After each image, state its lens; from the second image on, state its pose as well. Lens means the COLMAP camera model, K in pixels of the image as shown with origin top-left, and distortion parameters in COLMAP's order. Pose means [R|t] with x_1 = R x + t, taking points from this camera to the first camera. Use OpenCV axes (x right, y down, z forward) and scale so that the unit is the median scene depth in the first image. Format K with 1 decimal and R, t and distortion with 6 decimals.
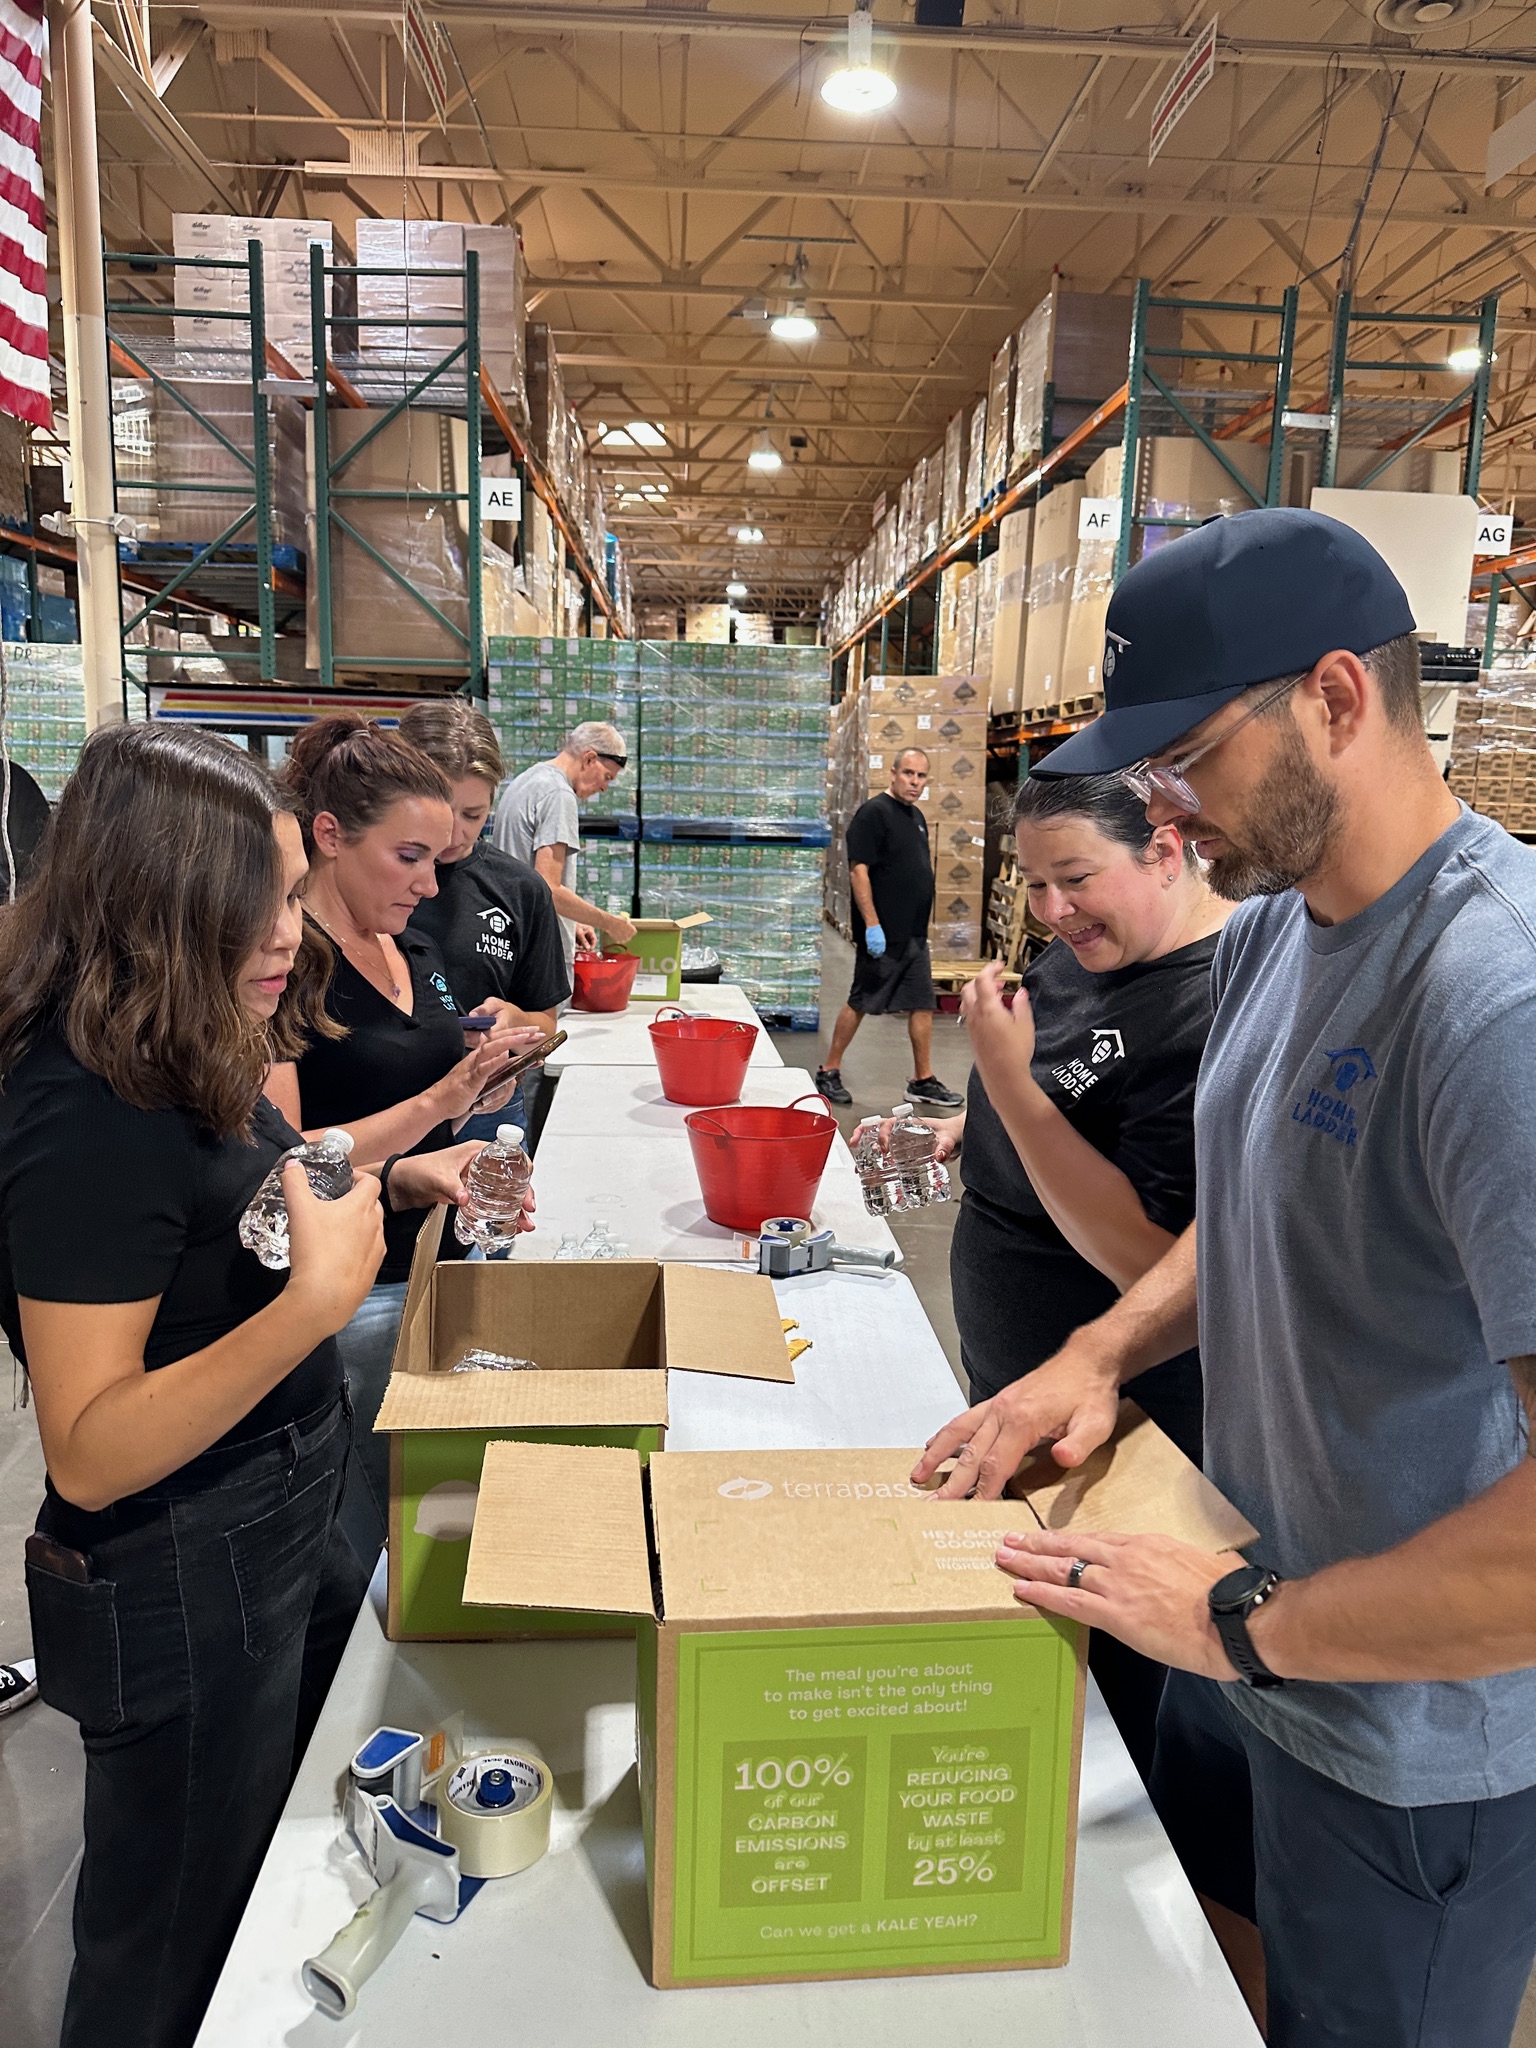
lens RADIAL K [[1439.0, 0, 759.5], [0, 1439.0, 1033.8], [0, 0, 1]] dist [0.049889, -0.058594]
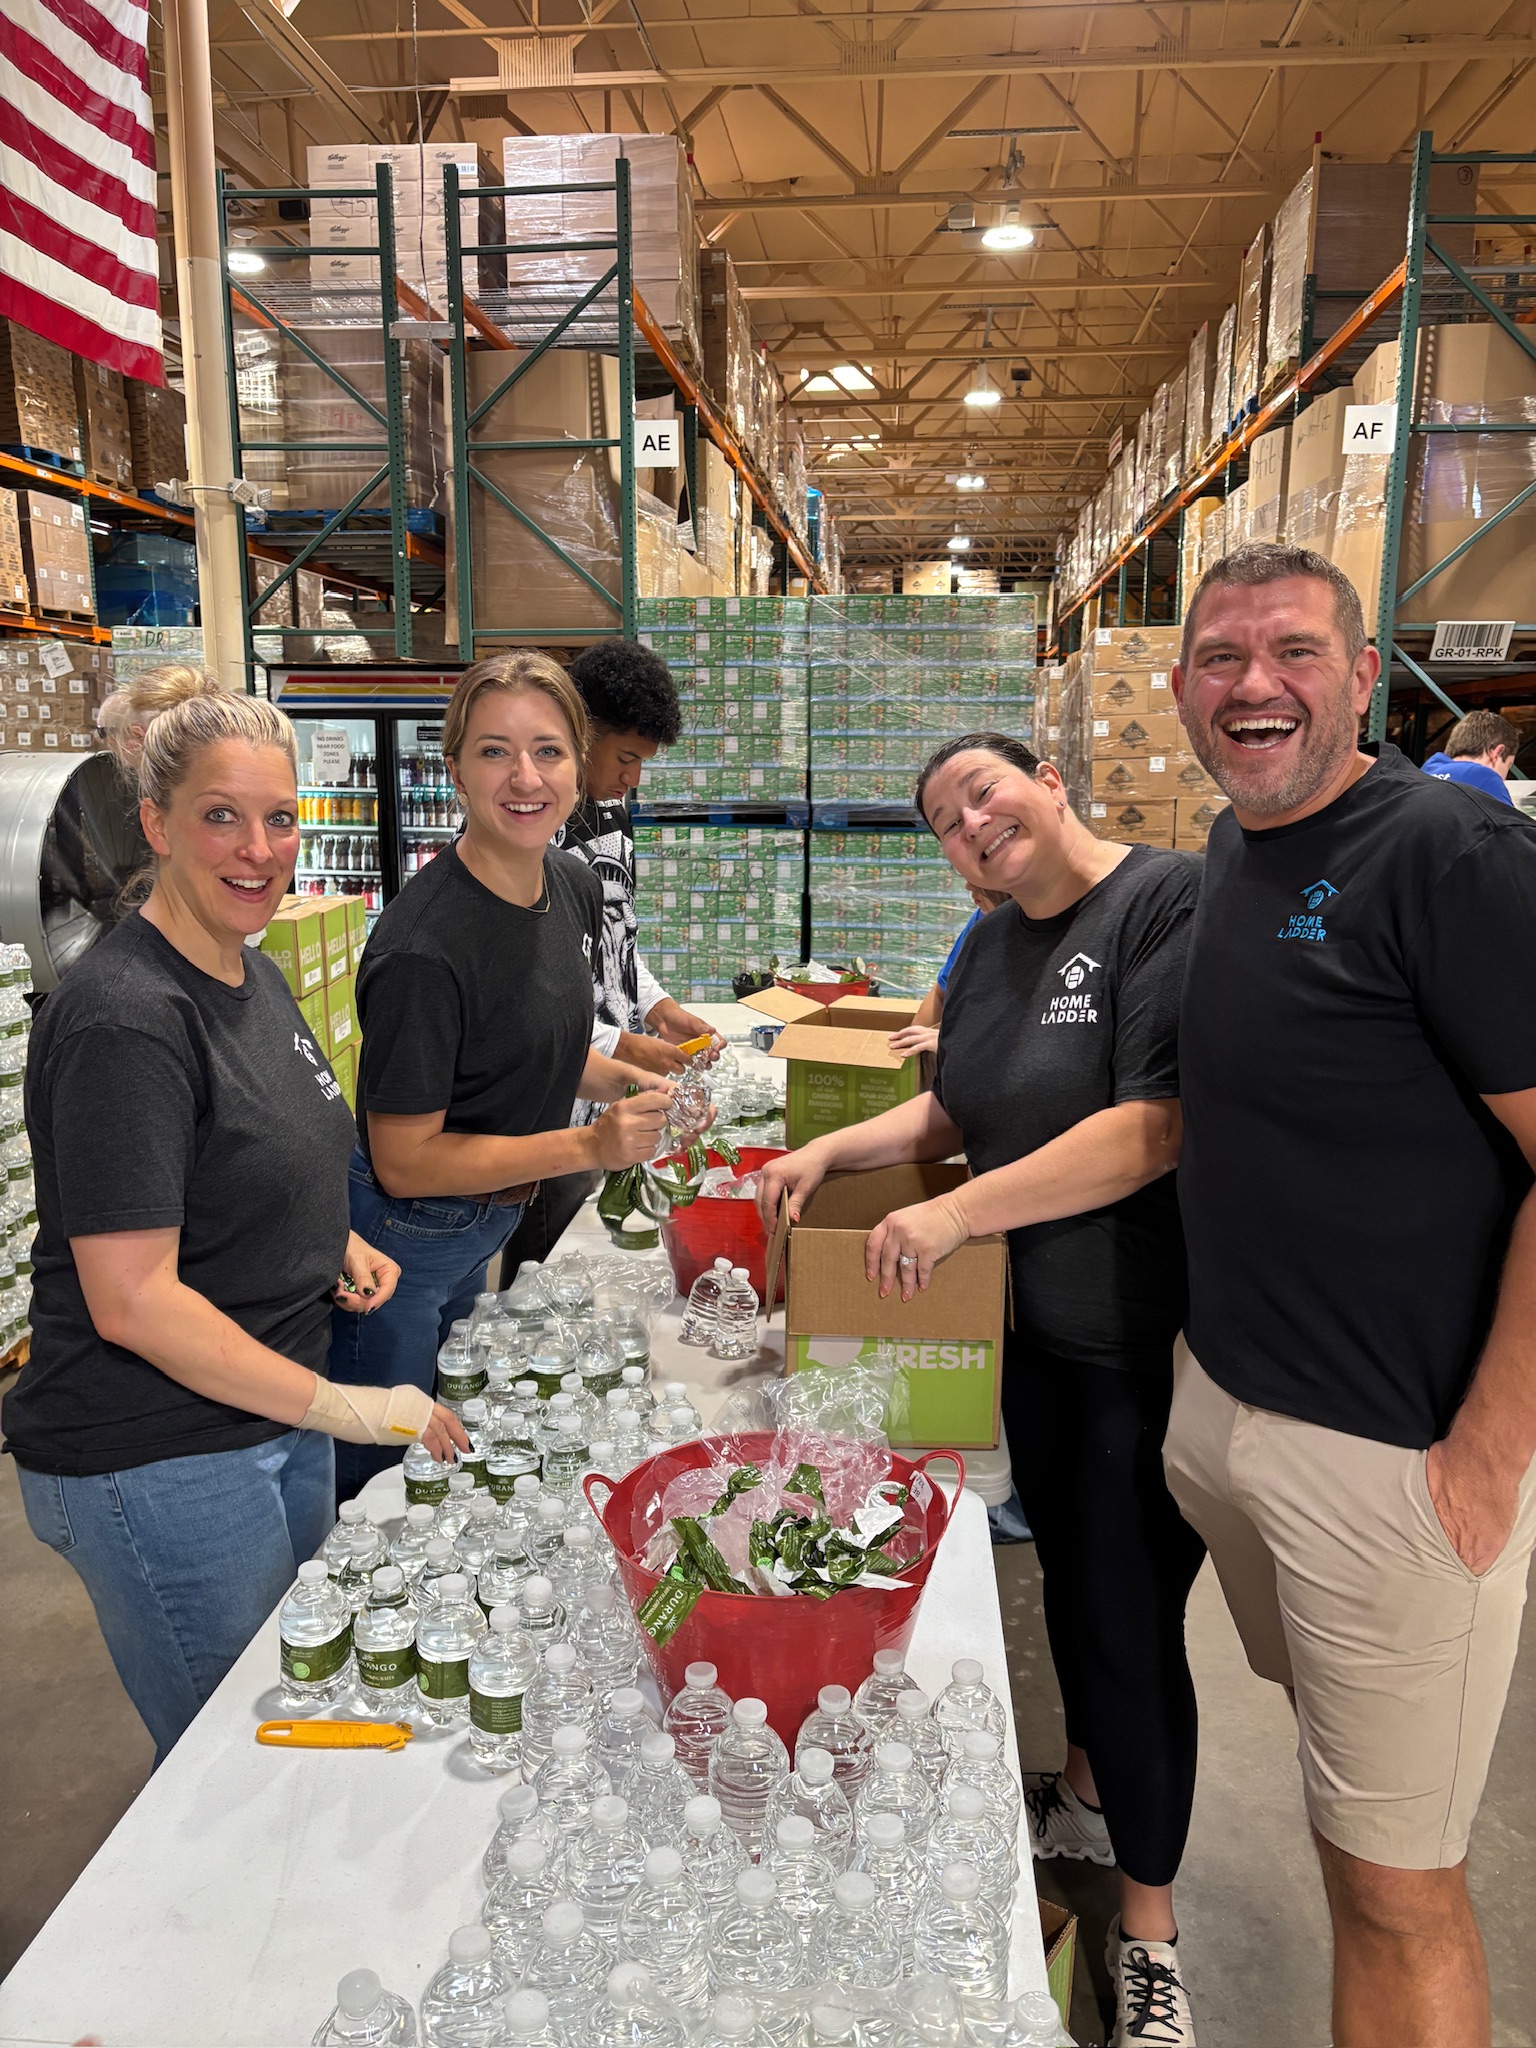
lens RADIAL K [[1541.0, 0, 782.7], [0, 1541.0, 1033.8], [0, 0, 1]] dist [0.040442, -0.039741]
pose [[0.990697, -0.000007, -0.136085, 0.024026], [0.000298, 0.999998, 0.002124, -0.012414], [0.136085, -0.002145, 0.990695, 0.077596]]
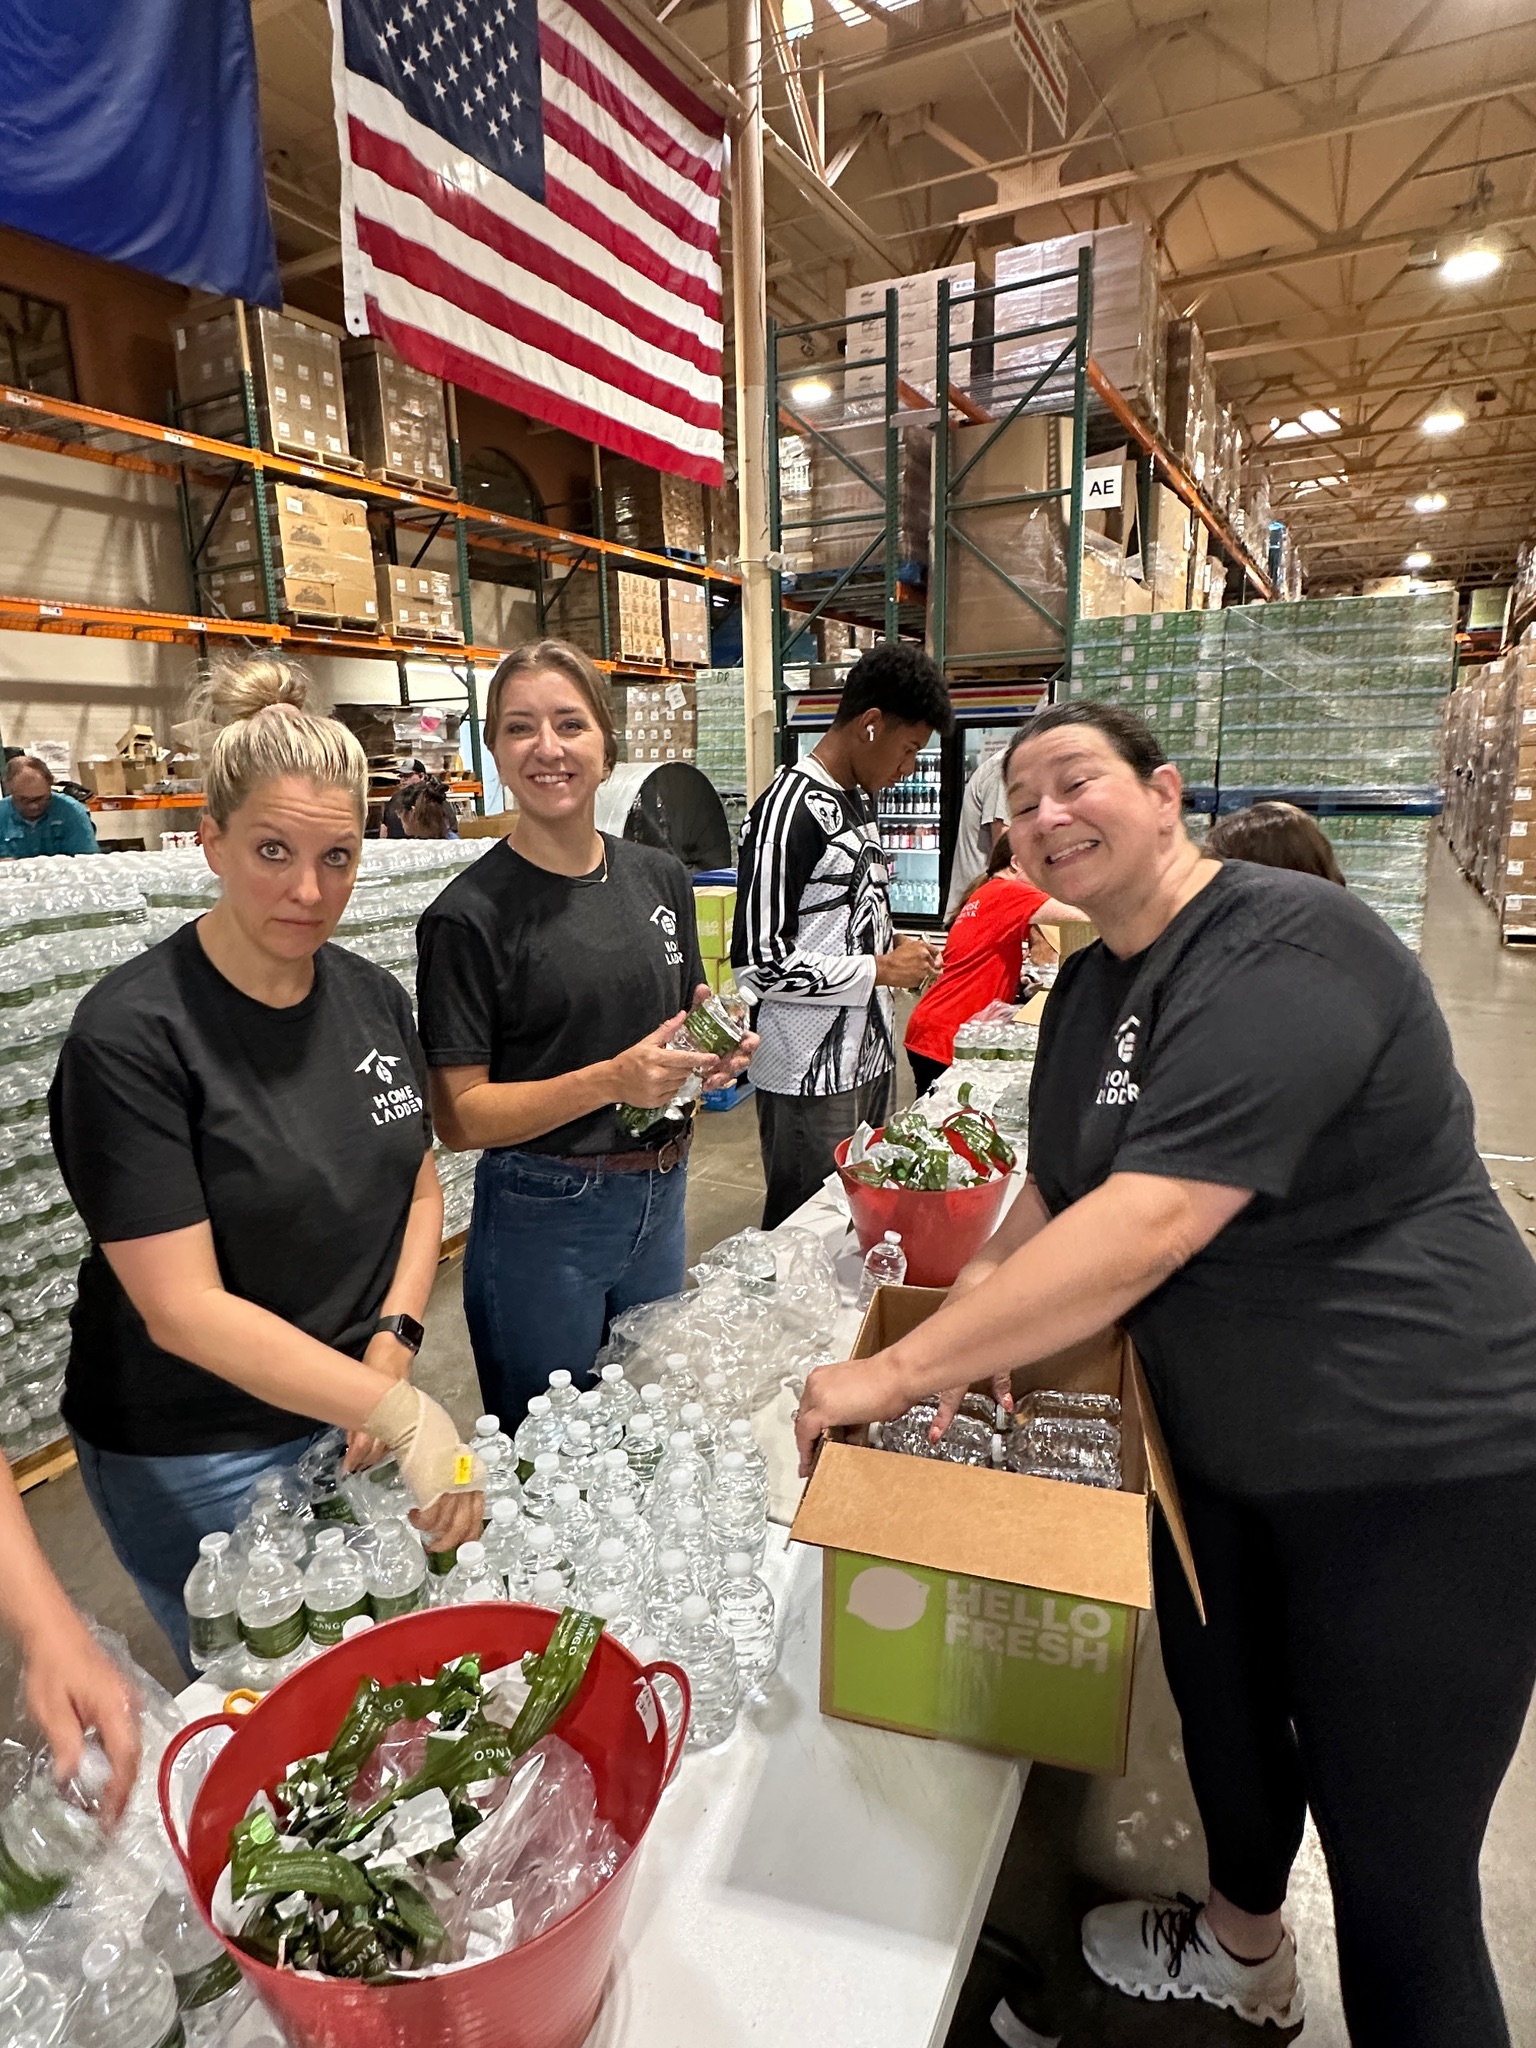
lens RADIAL K [[1143.0, 0, 759.7], [0, 1143.0, 1025.8], [0, 0, 1]] dist [-0.007377, 0.004518]
pose [[0.860075, 0.068797, -0.505507, 0.049306], [-0.042436, 0.997079, 0.063496, -0.023085], [0.508399, -0.033160, 0.860483, 0.150281]]
